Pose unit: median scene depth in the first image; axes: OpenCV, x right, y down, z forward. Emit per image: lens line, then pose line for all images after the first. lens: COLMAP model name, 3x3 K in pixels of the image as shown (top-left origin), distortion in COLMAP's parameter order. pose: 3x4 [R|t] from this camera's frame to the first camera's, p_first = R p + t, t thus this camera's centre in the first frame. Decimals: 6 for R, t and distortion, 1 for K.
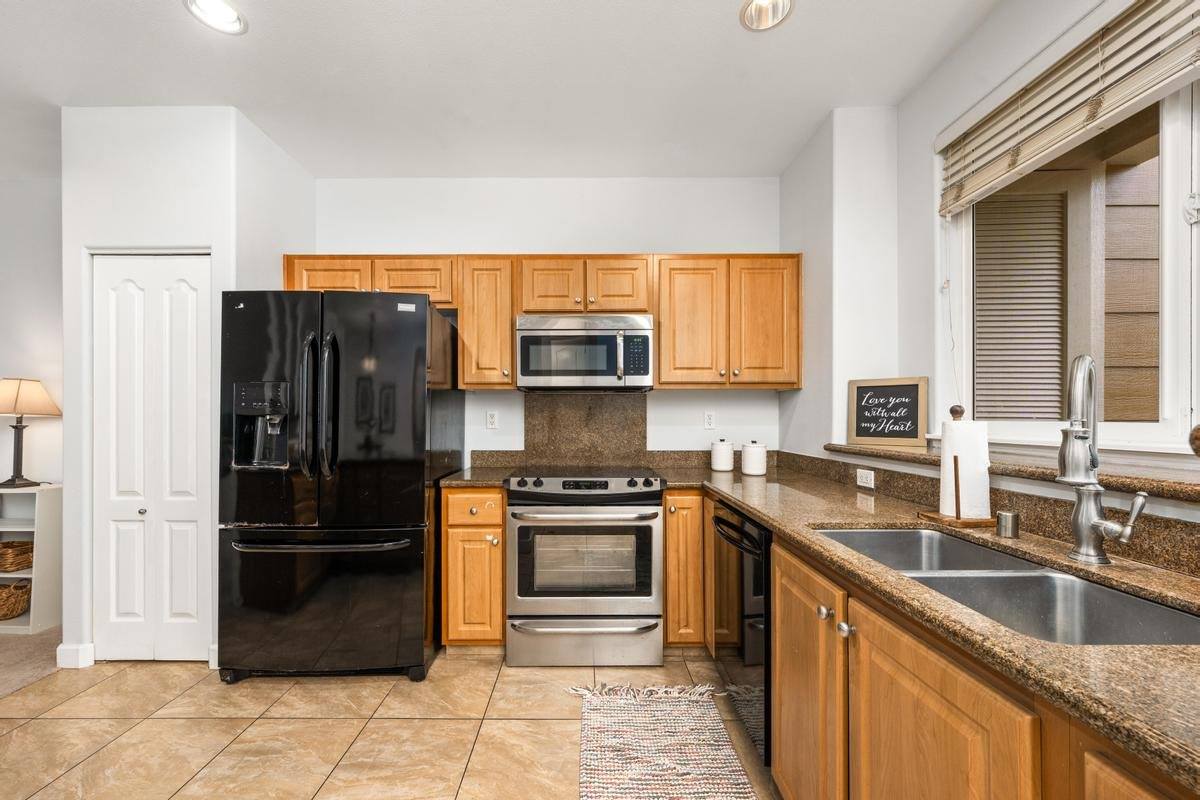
lens RADIAL K [[470.8, 0, 576.9], [0, 470.8, 417.1], [0, 0, 1]] dist [-0.001843, -0.000159]
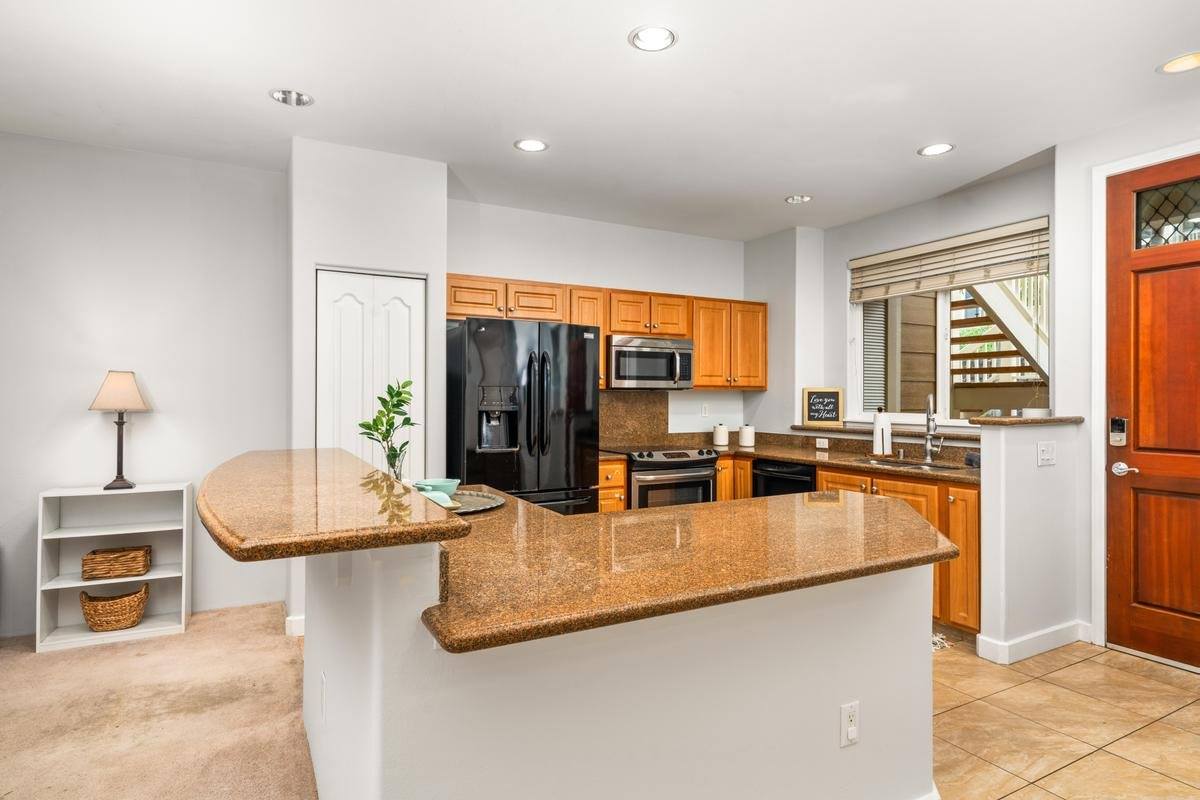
lens RADIAL K [[633.7, 0, 609.3], [0, 633.7, 398.4], [0, 0, 1]] dist [0.006092, 0.002017]
pose [[0.876303, 0.002433, 0.481755, -1.132979], [-0.003957, 0.999990, 0.002146, -0.041659], [-0.481744, -0.003787, 0.876304, -0.668110]]
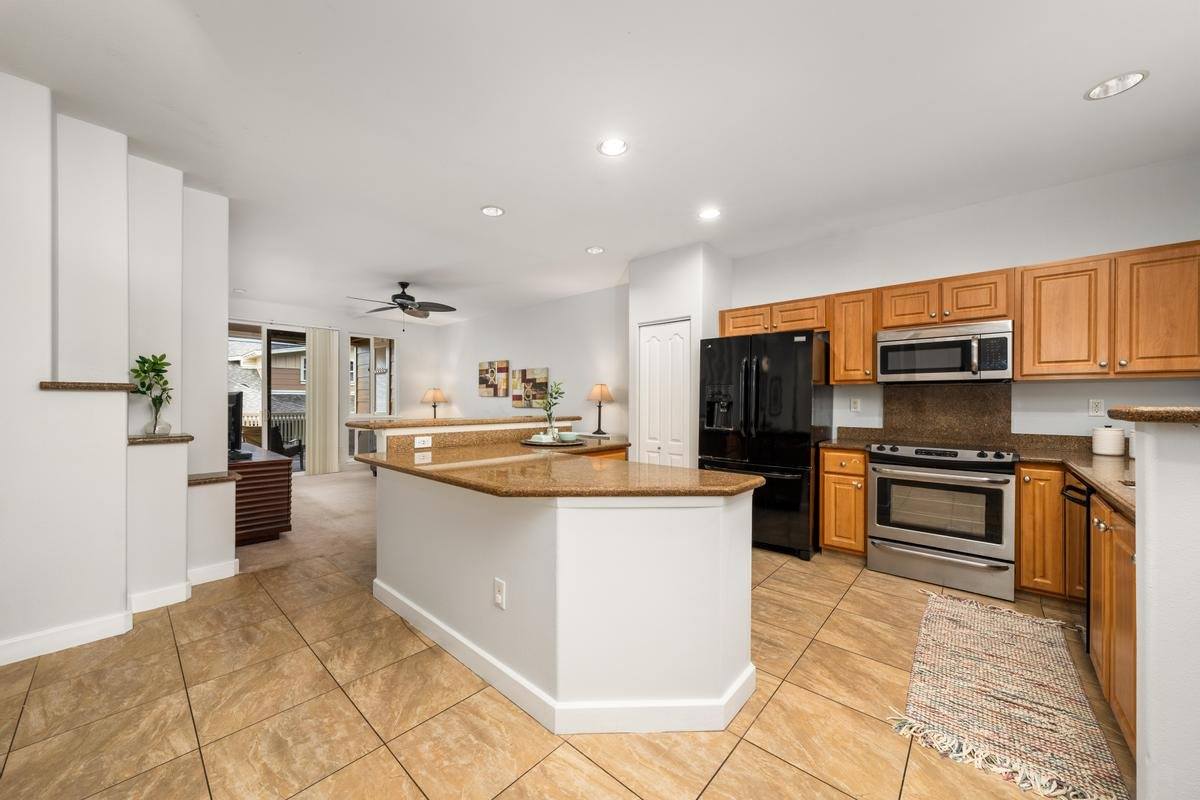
lens RADIAL K [[425.7, 0, 588.8], [0, 425.7, 403.3], [0, 0, 1]] dist [-0.000558, 0.000183]
pose [[0.752640, 0.006273, -0.658402, 0.071379], [-0.003580, 0.999979, 0.005435, -0.005246], [0.658422, -0.001734, 0.752647, -0.600108]]
